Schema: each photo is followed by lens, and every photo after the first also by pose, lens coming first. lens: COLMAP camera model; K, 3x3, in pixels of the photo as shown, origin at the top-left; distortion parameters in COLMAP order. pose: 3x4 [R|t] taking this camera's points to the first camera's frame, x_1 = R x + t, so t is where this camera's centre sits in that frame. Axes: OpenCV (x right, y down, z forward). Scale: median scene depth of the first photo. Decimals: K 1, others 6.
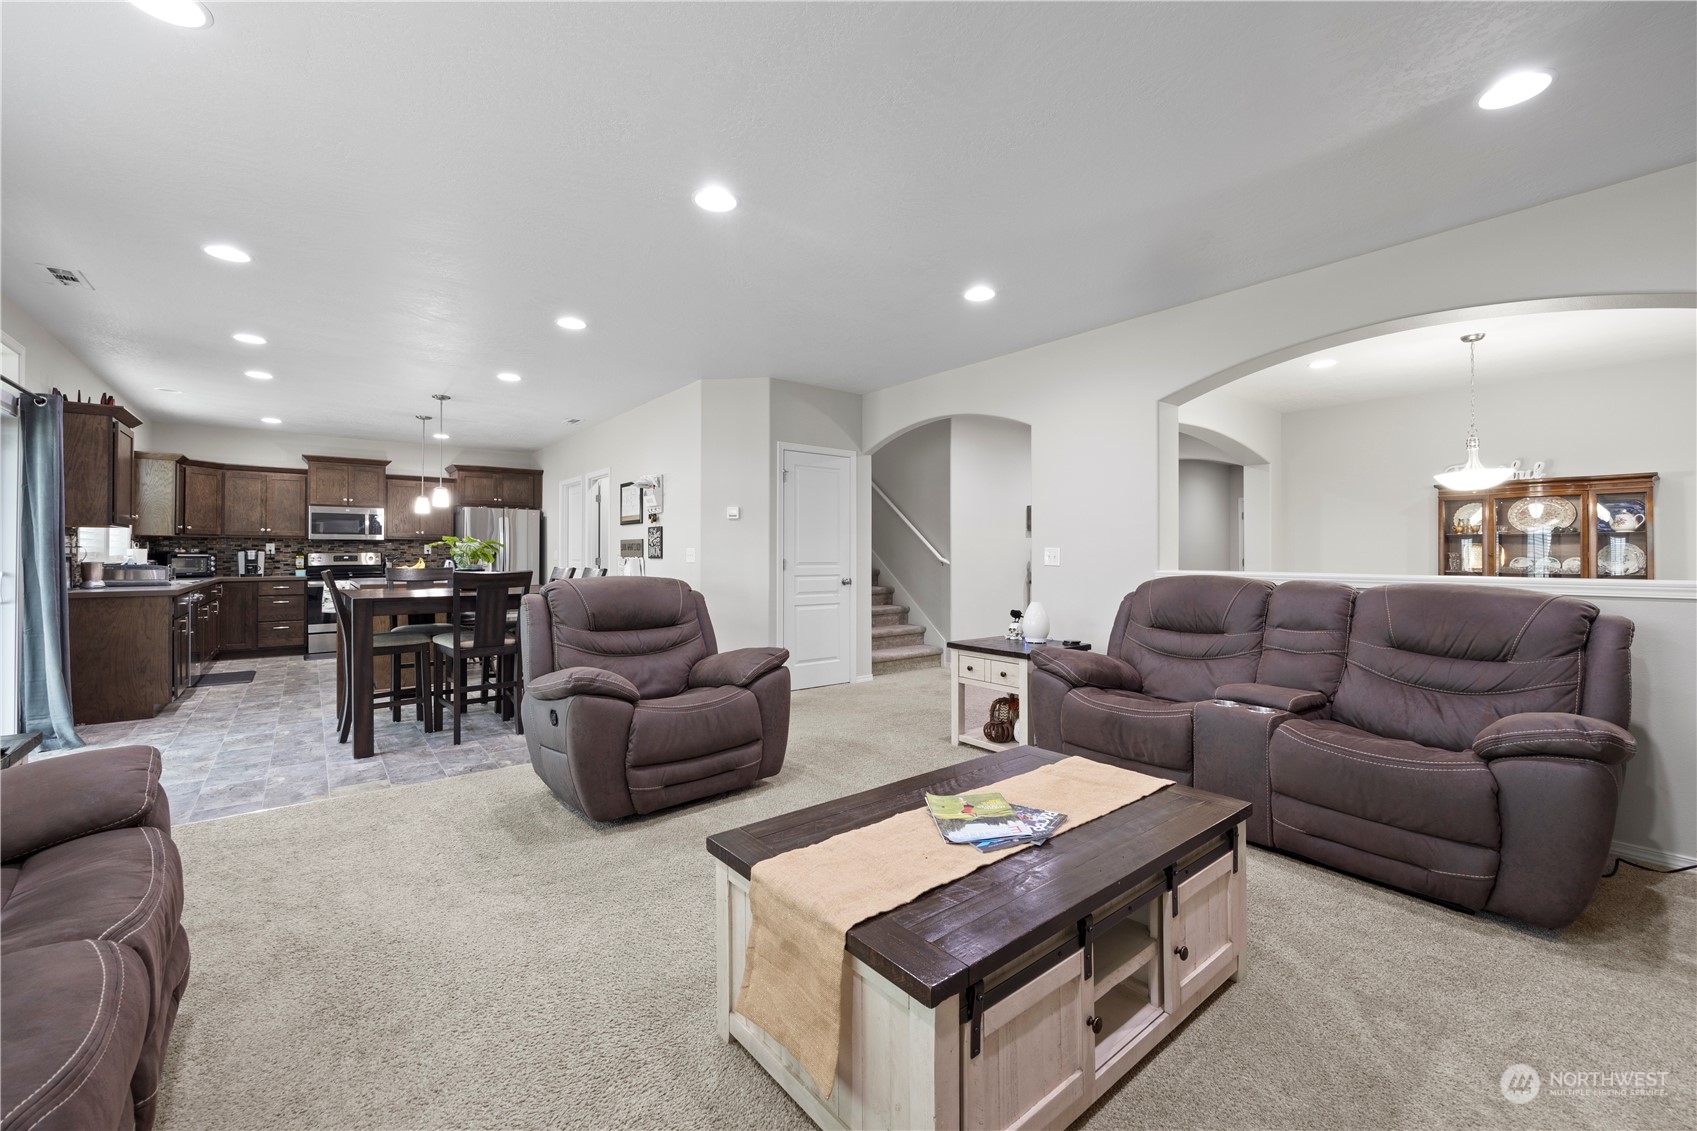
lens RADIAL K [[682.2, 0, 857.0], [0, 682.2, 553.1], [0, 0, 1]] dist [-0.006246, -0.000511]
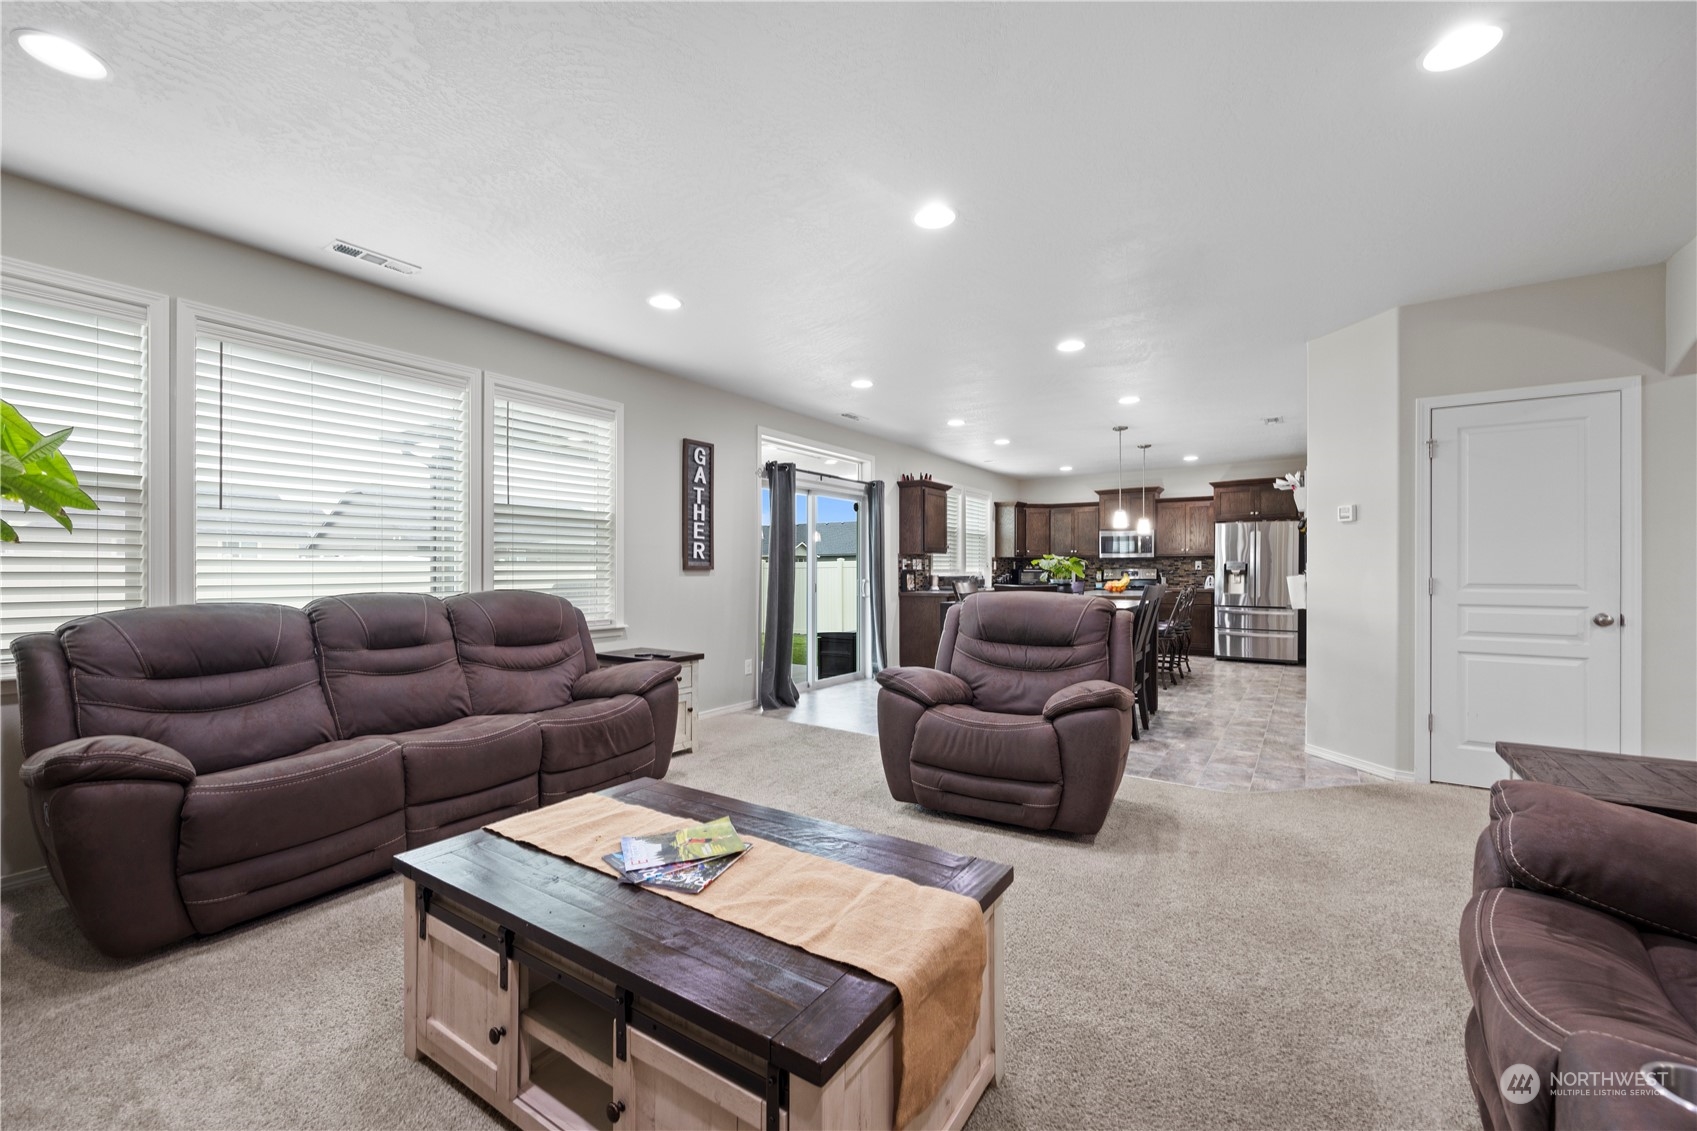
lens RADIAL K [[682.2, 0, 860.7], [0, 682.2, 575.4], [0, 0, 1]] dist [-0.006246, -0.000511]
pose [[0.299005, 0.007348, -0.954223, 0.351017], [0.002057, 0.999963, 0.008345, 0.000241], [0.954249, -0.004458, 0.298979, 0.290098]]
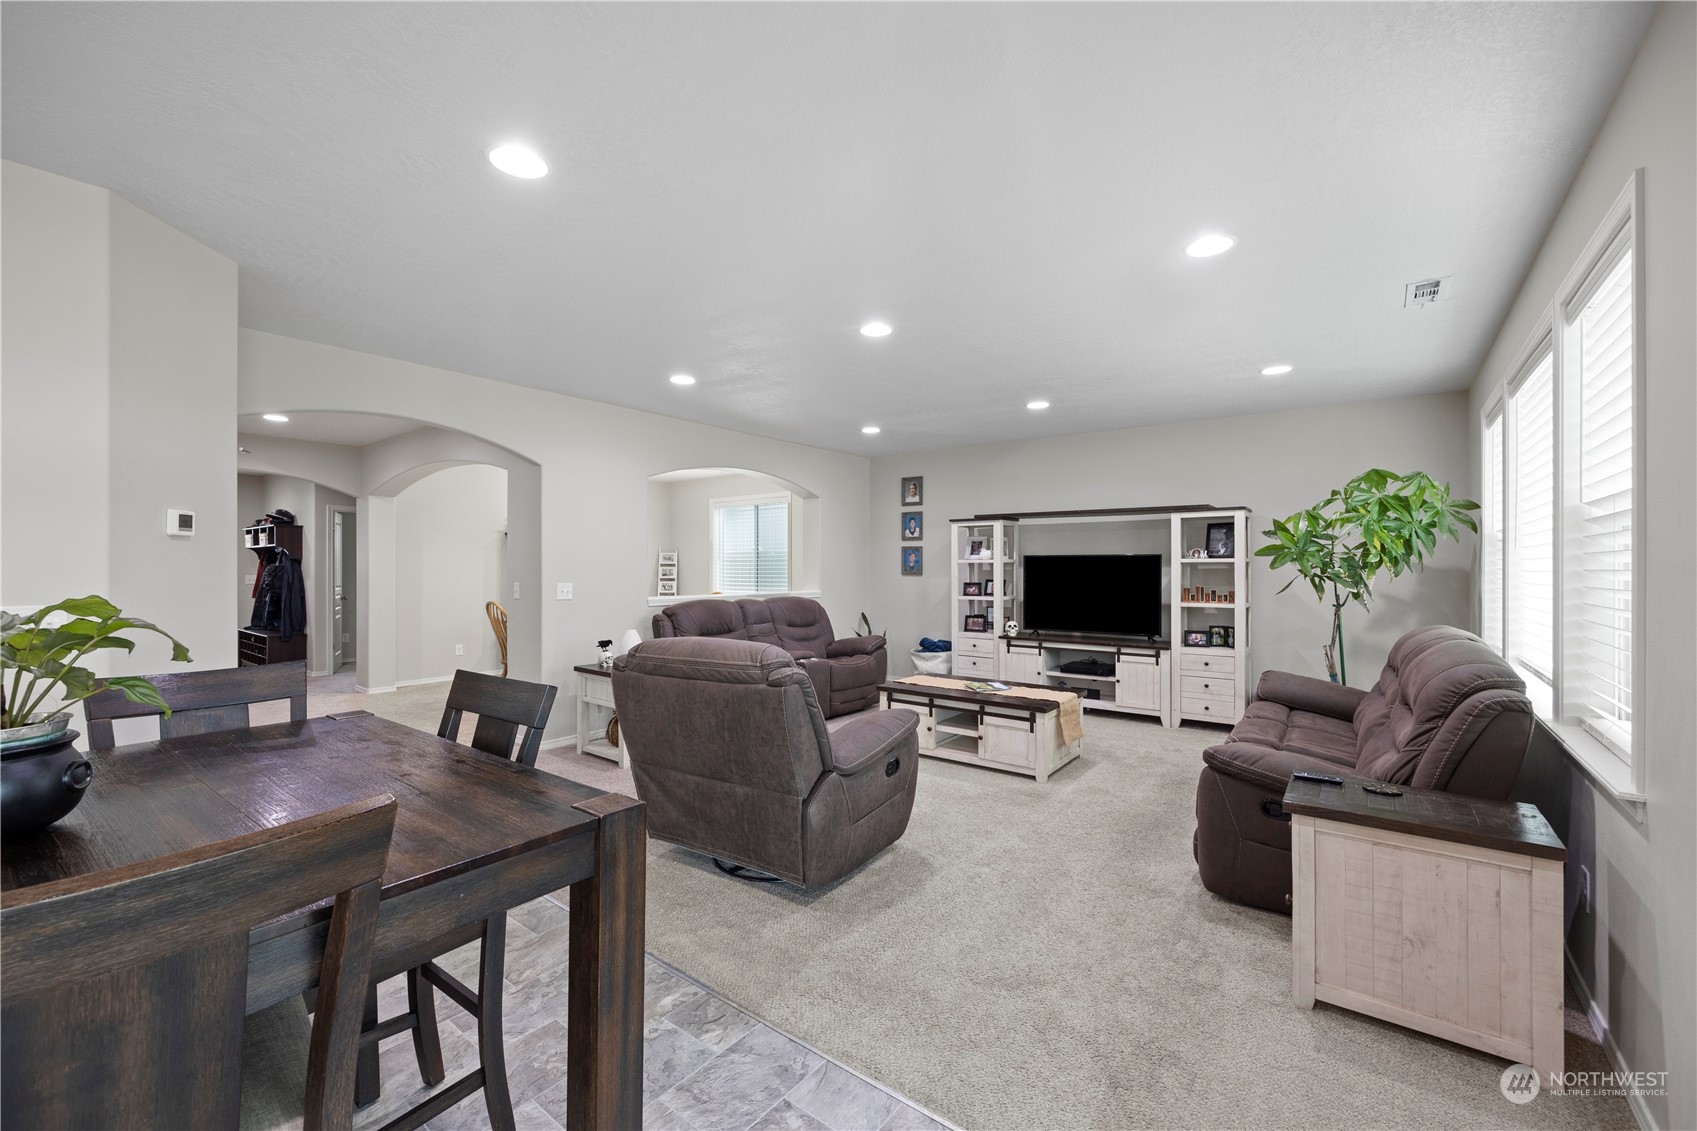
lens RADIAL K [[682.2, 0, 844.0], [0, 682.2, 563.8], [0, 0, 1]] dist [-0.006246, -0.000511]
pose [[-0.204883, -0.003671, 0.978779, -0.668840], [-0.005755, 0.999980, 0.002546, -0.033272], [-0.978769, -0.005111, -0.204901, 0.599475]]
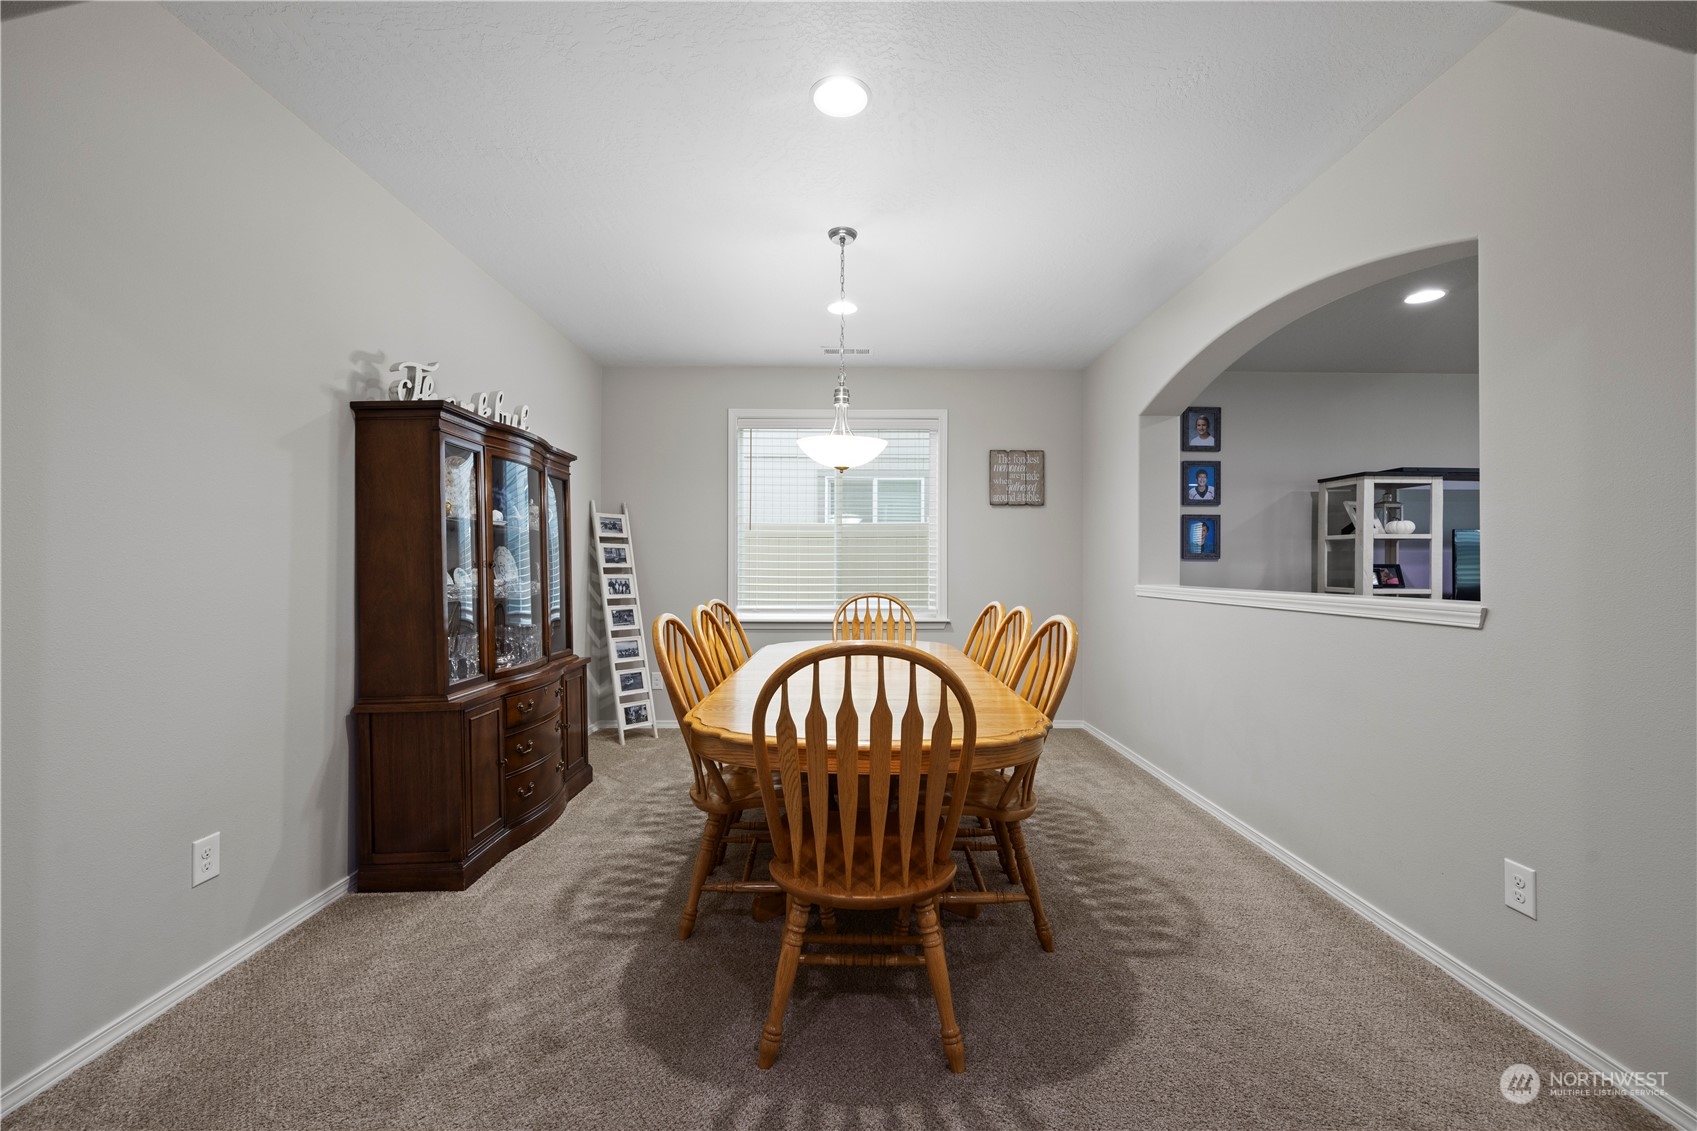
lens RADIAL K [[682.2, 0, 853.9], [0, 682.2, 569.5], [0, 0, 1]] dist [-0.006246, -0.000511]
pose [[-0.771540, -0.008972, 0.636118, 0.384242], [-0.012106, 0.999927, -0.000579, 0.009808], [-0.636066, -0.008148, -0.771592, 1.129029]]
